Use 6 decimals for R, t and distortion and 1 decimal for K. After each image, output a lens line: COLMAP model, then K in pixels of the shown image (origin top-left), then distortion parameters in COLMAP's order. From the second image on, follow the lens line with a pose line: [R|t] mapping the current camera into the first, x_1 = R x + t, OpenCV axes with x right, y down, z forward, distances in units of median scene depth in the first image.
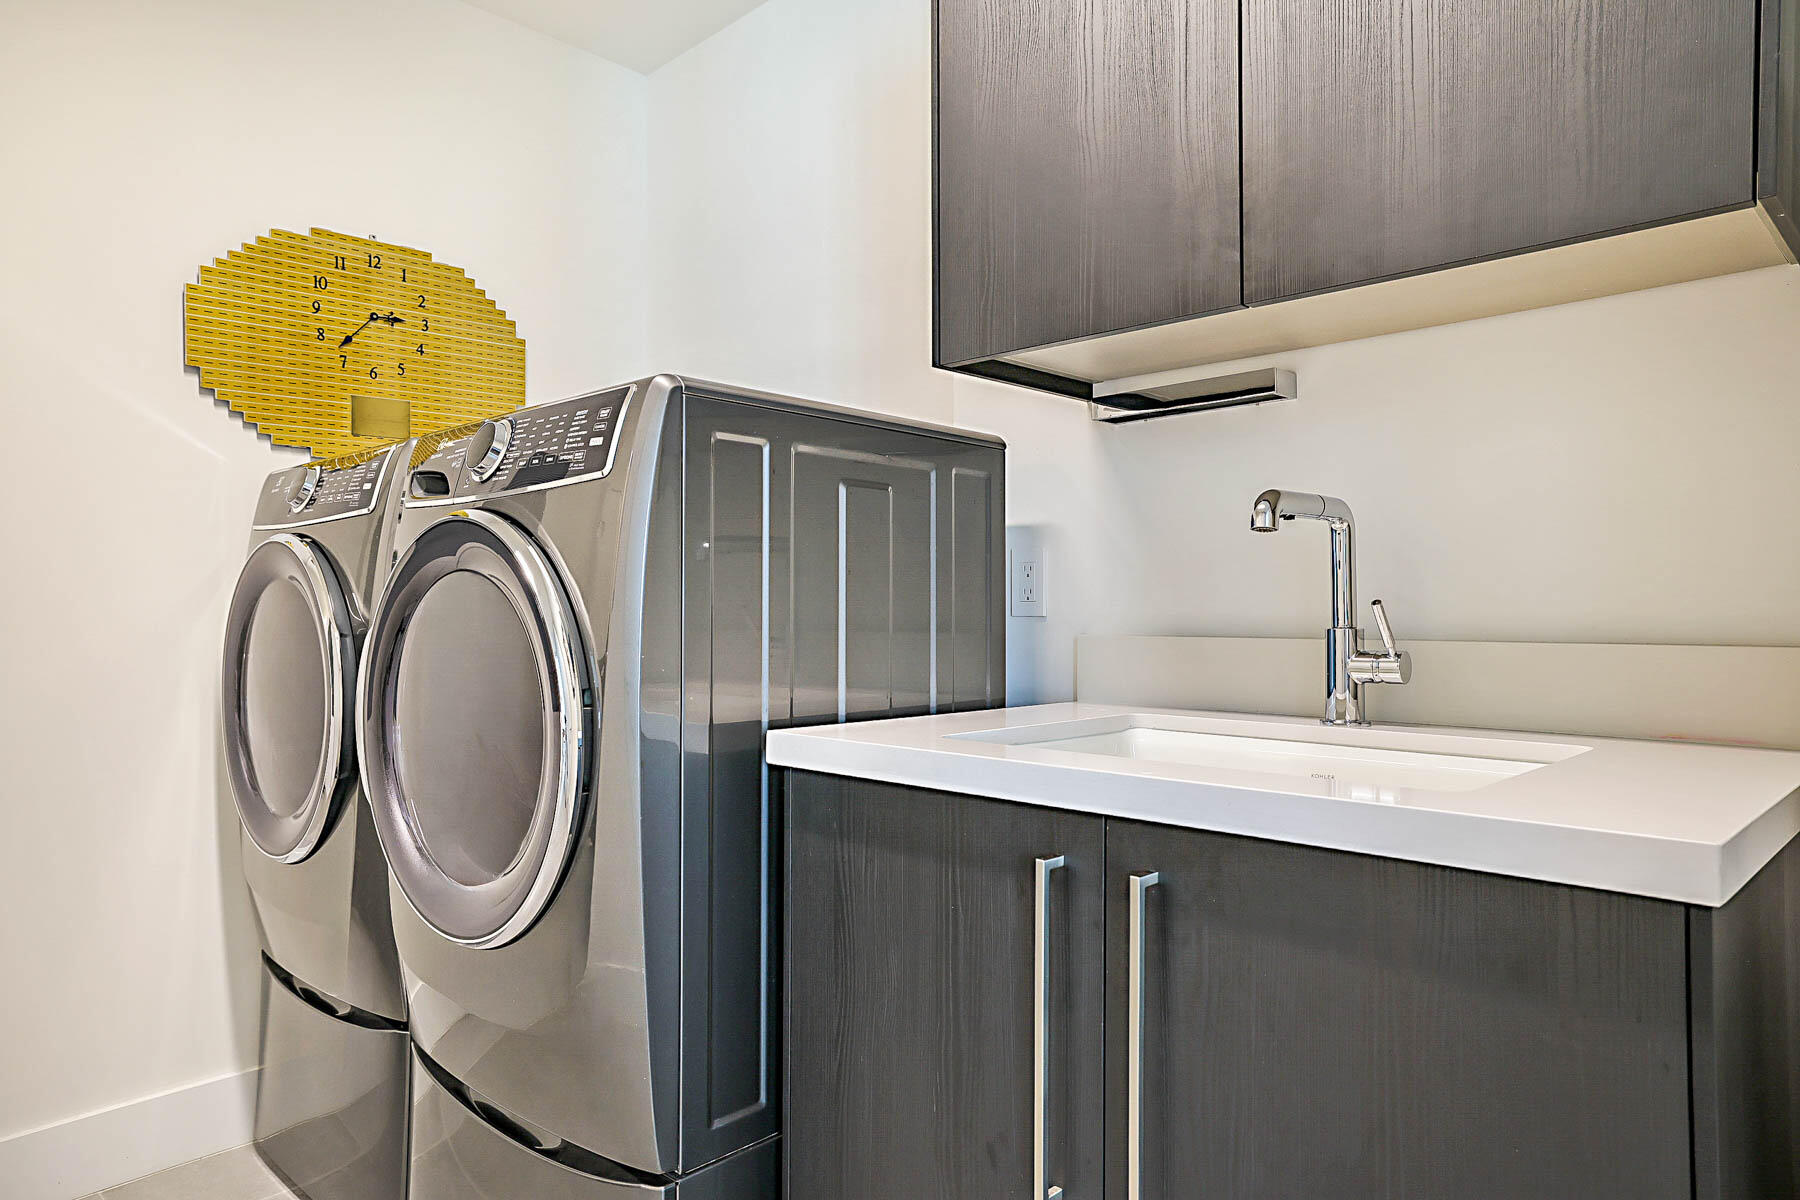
lens RADIAL K [[1139.2, 0, 904.7], [0, 1139.2, 605.4], [0, 0, 1]] dist [-0.002126, -0.000981]
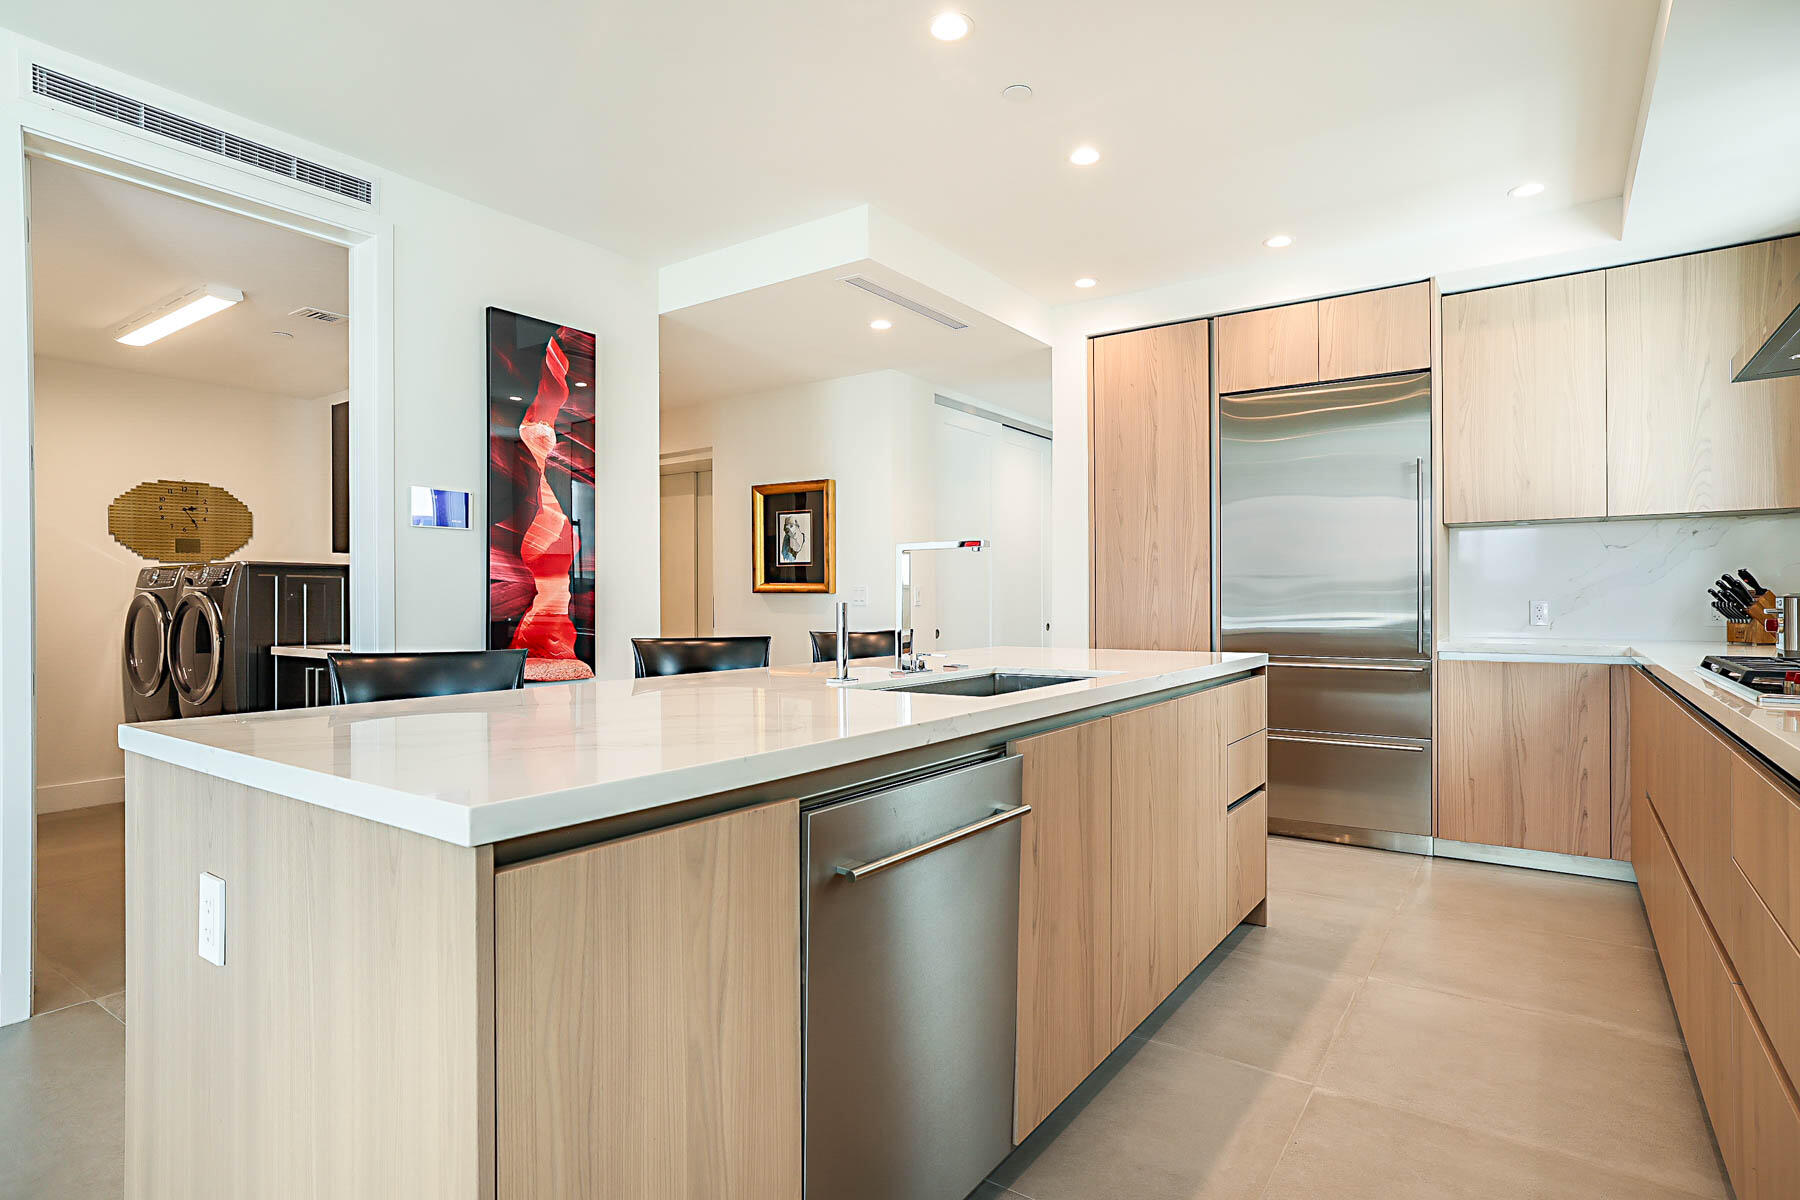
lens RADIAL K [[925.7, 0, 895.9], [0, 925.7, 593.6], [0, 0, 1]] dist [-0.001509, 0.003322]
pose [[0.987291, -0.000083, 0.158921, 1.097028], [-0.000355, 0.999996, 0.002729, -0.065423], [-0.158921, -0.002750, 0.987287, -1.861224]]
